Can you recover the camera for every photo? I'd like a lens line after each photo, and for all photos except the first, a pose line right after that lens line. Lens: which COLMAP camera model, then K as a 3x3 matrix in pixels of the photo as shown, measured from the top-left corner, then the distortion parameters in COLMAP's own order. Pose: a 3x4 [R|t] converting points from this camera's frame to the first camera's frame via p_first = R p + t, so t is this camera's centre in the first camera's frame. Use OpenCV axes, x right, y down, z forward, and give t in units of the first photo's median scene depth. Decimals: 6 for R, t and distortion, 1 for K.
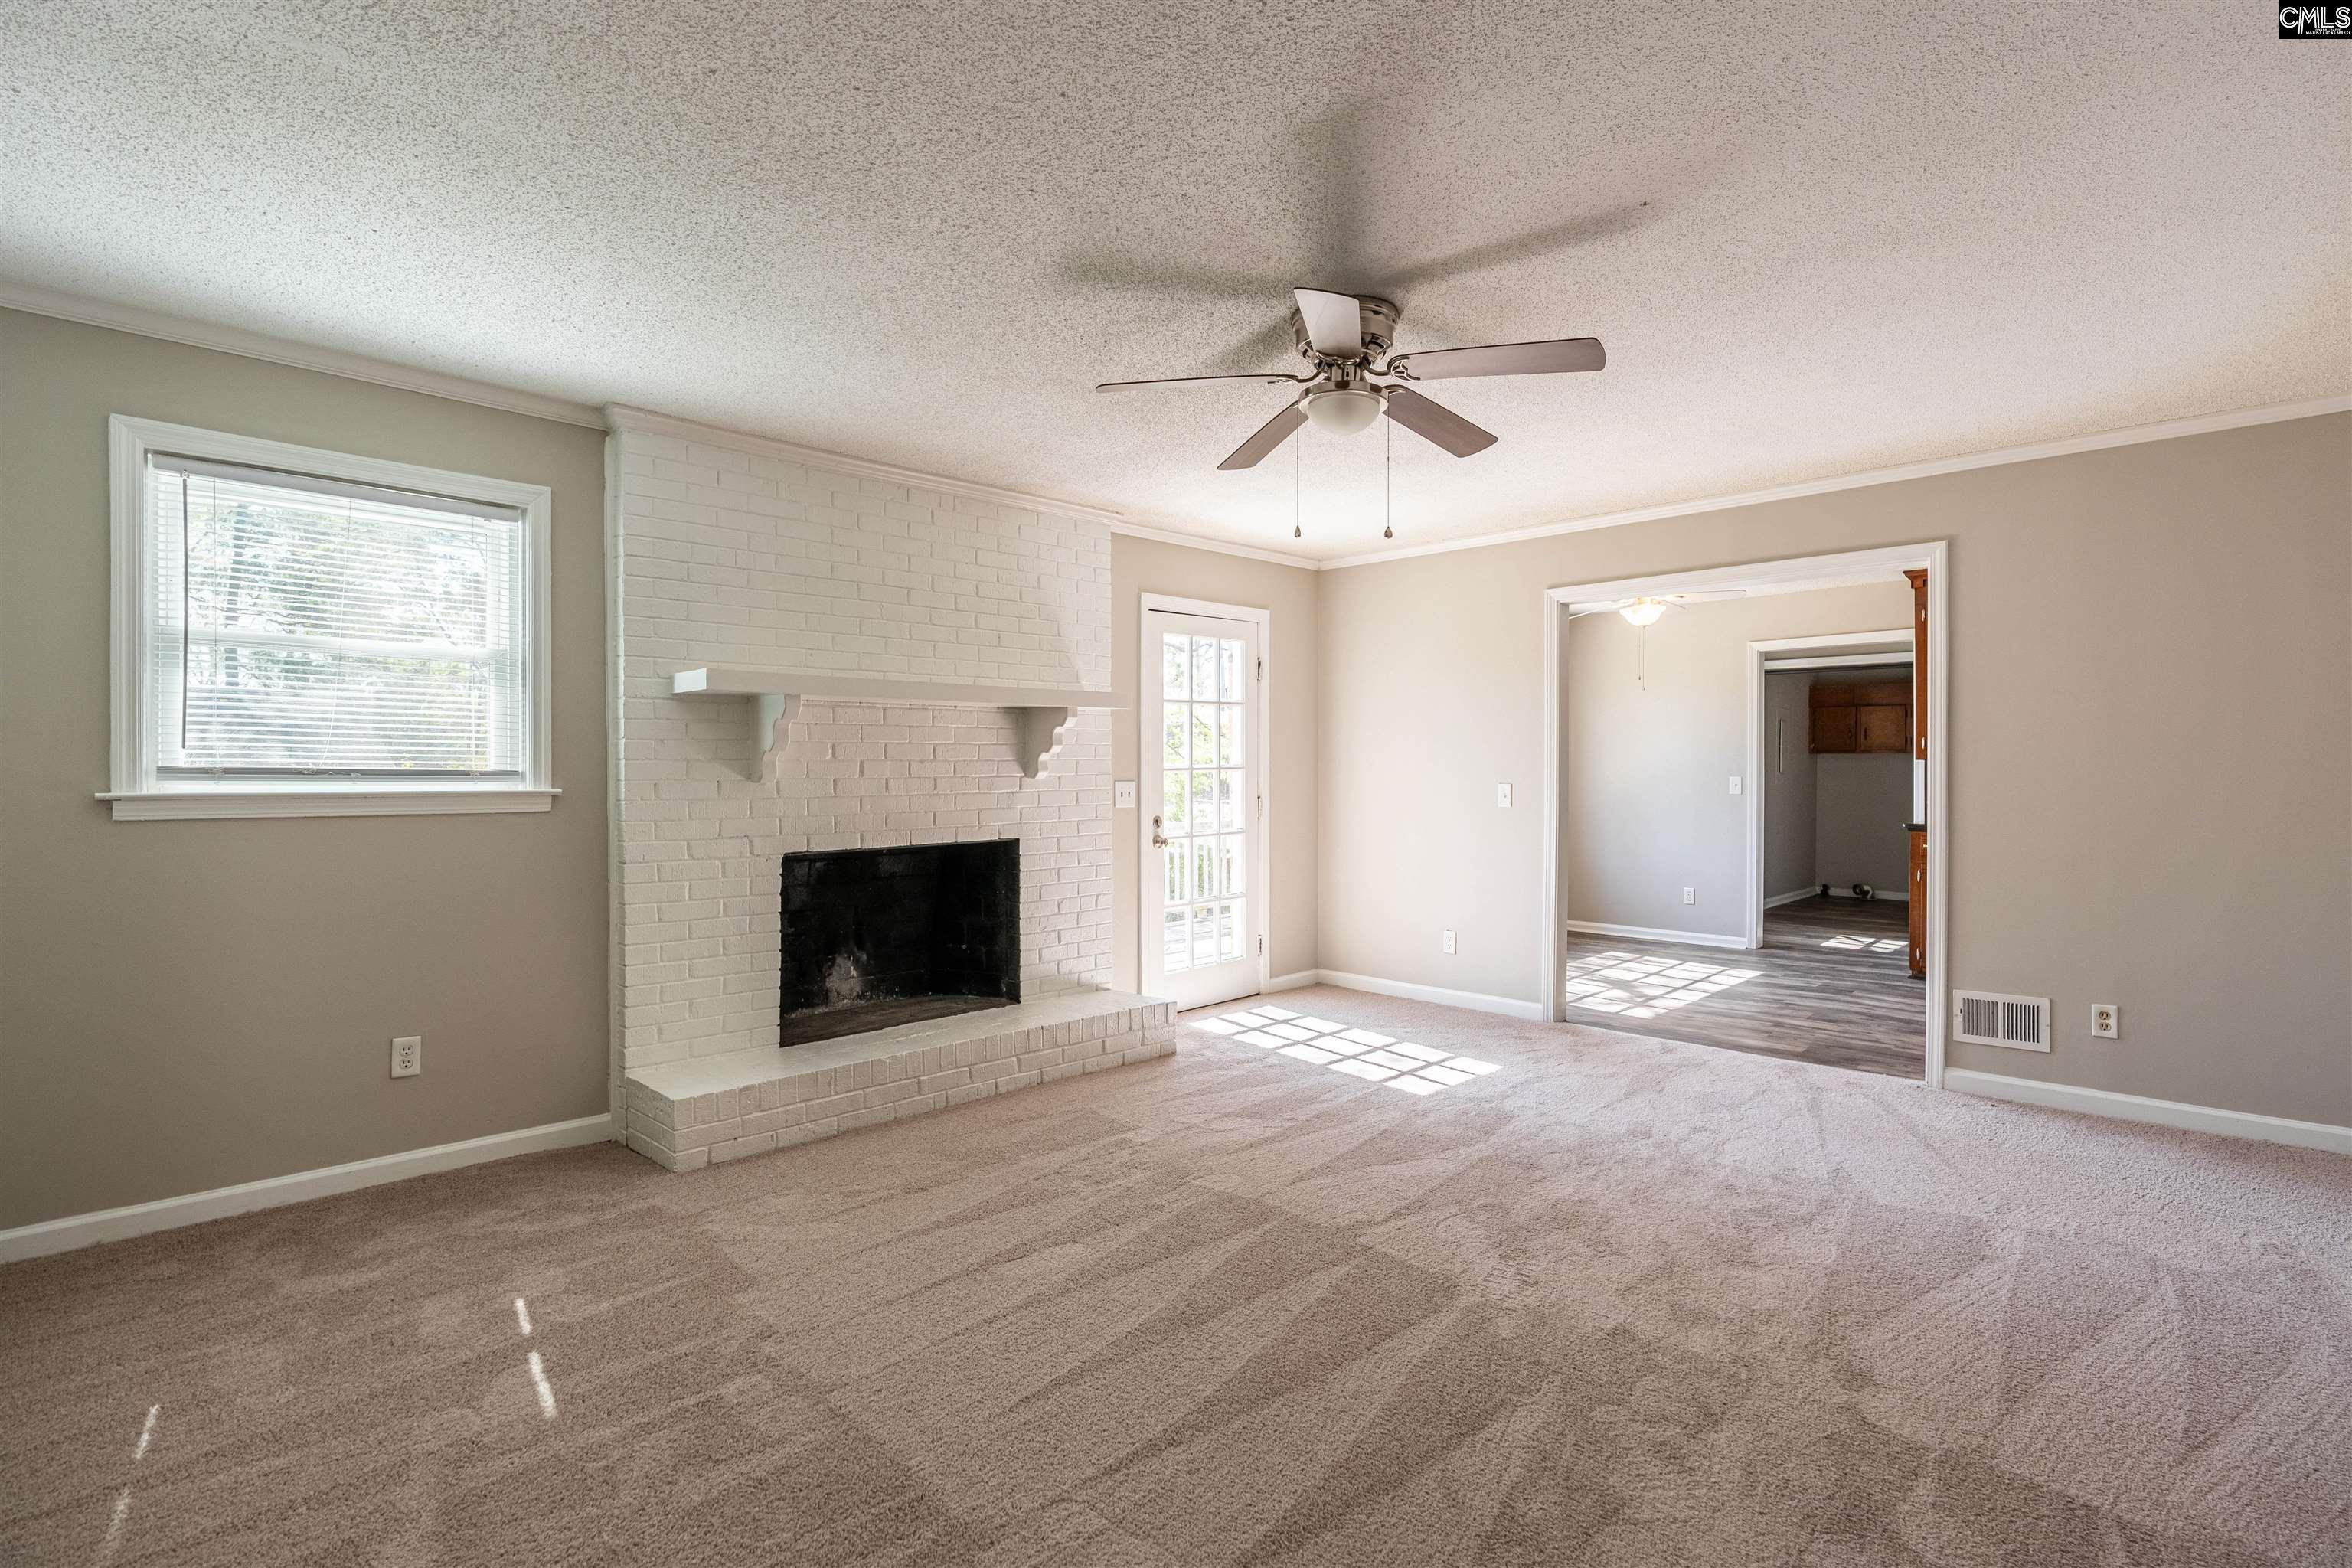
lens RADIAL K [[1117.8, 0, 1165.8], [0, 1117.8, 778.2], [0, 0, 1]] dist [-0.023174, 0.002297]
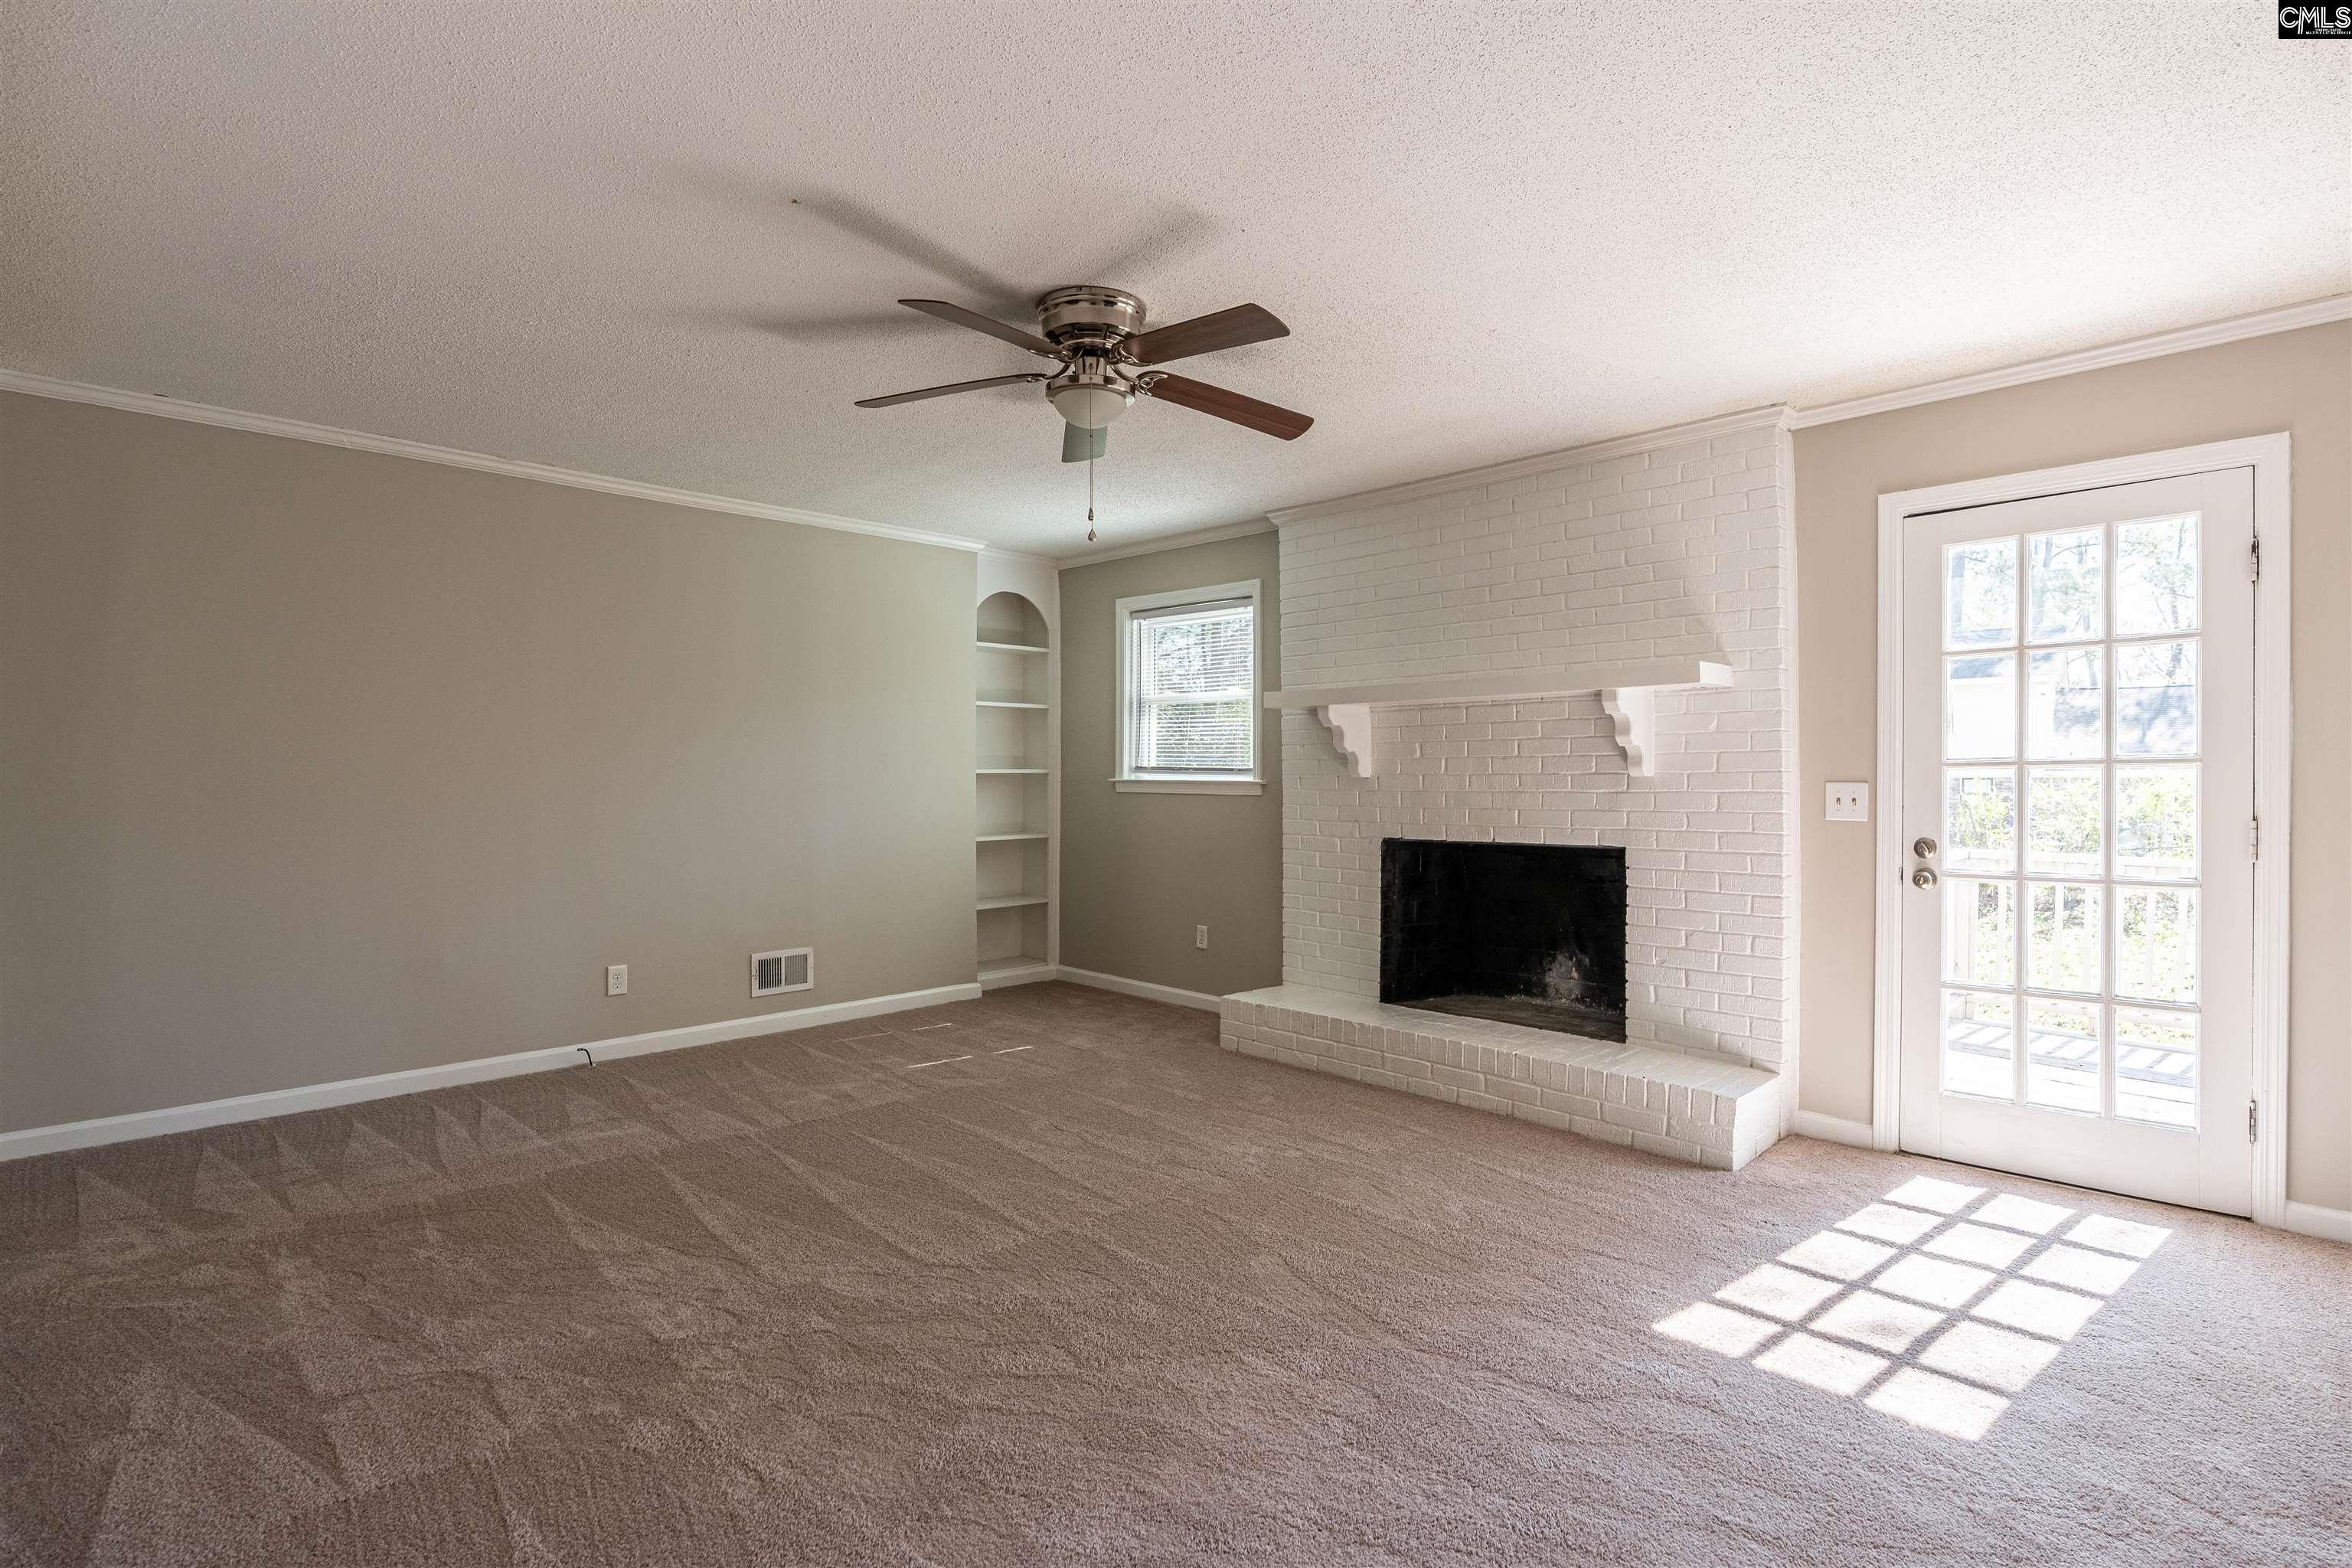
lens RADIAL K [[1117.8, 0, 1186.7], [0, 1117.8, 766.2], [0, 0, 1]] dist [-0.023174, 0.002297]
pose [[0.011578, -0.003061, -0.999928, 0.760242], [-0.004973, 0.999983, -0.003119, -0.003251], [0.999921, 0.005009, 0.011563, 0.711062]]
